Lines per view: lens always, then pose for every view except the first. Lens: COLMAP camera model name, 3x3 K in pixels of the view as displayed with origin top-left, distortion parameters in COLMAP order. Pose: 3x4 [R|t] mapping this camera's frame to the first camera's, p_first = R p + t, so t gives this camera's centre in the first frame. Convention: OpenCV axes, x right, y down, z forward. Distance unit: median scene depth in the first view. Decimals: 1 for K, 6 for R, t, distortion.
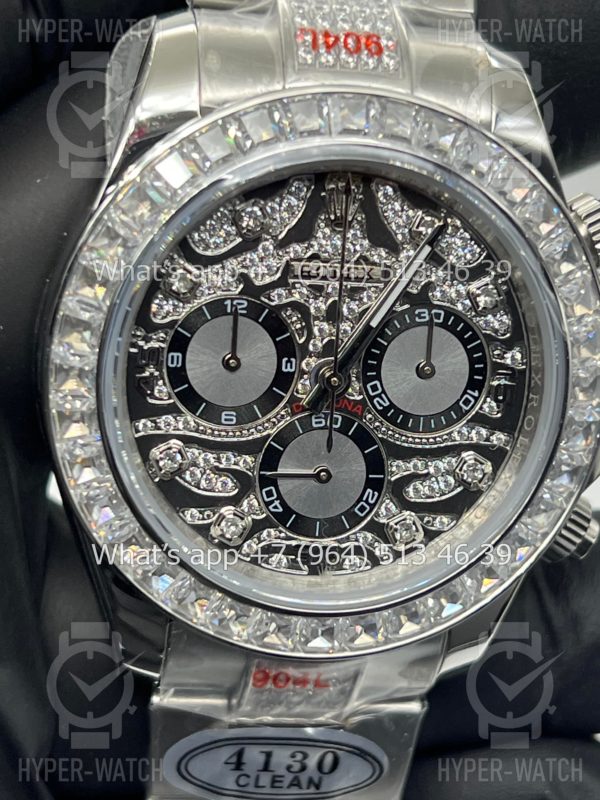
lens RADIAL K [[1904.3, 0, 300.0], [0, 1904.3, 400.0], [0, 0, 1]] dist [0.232615, -0.799568]
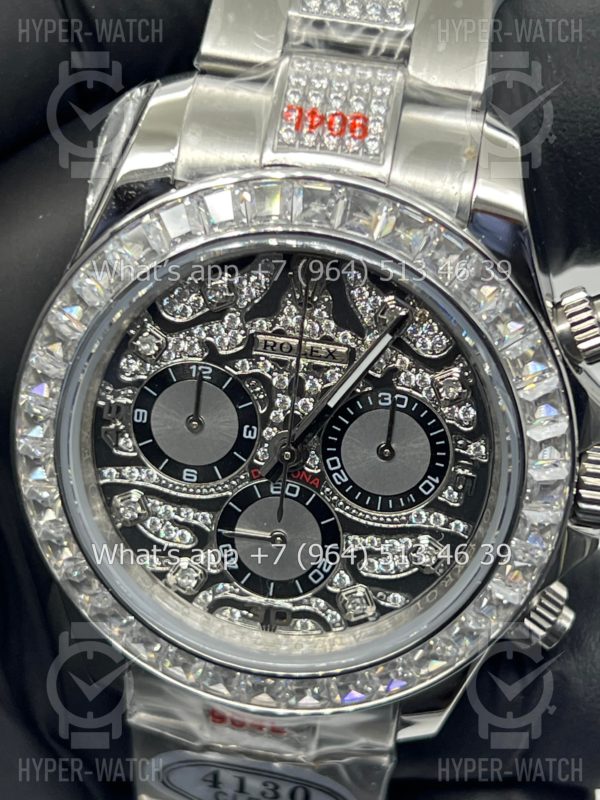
lens RADIAL K [[1904.3, 0, 300.0], [0, 1904.3, 400.0], [0, 0, 1]] dist [0.232615, -0.799568]
pose [[0.956315, 0.124207, -0.264639, 0.287358], [-0.095820, 0.988421, 0.117651, -0.157912], [0.276188, -0.087153, 0.957144, 0.028227]]
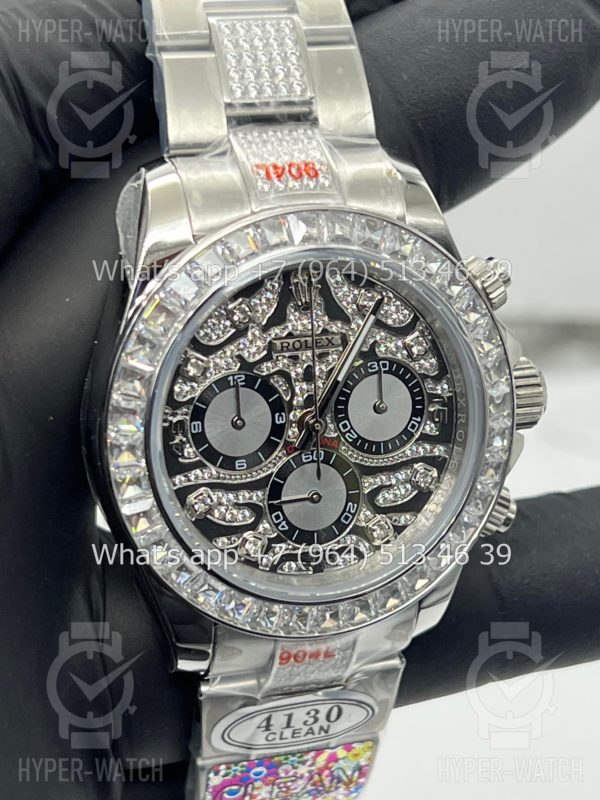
lens RADIAL K [[1904.3, 0, 300.0], [0, 1904.3, 400.0], [0, 0, 1]] dist [0.232615, -0.799568]
pose [[0.981943, -0.138082, 0.129308, -0.159963], [0.136429, 0.990414, 0.021593, -0.057136], [-0.131050, -0.003562, 0.991369, -0.302985]]
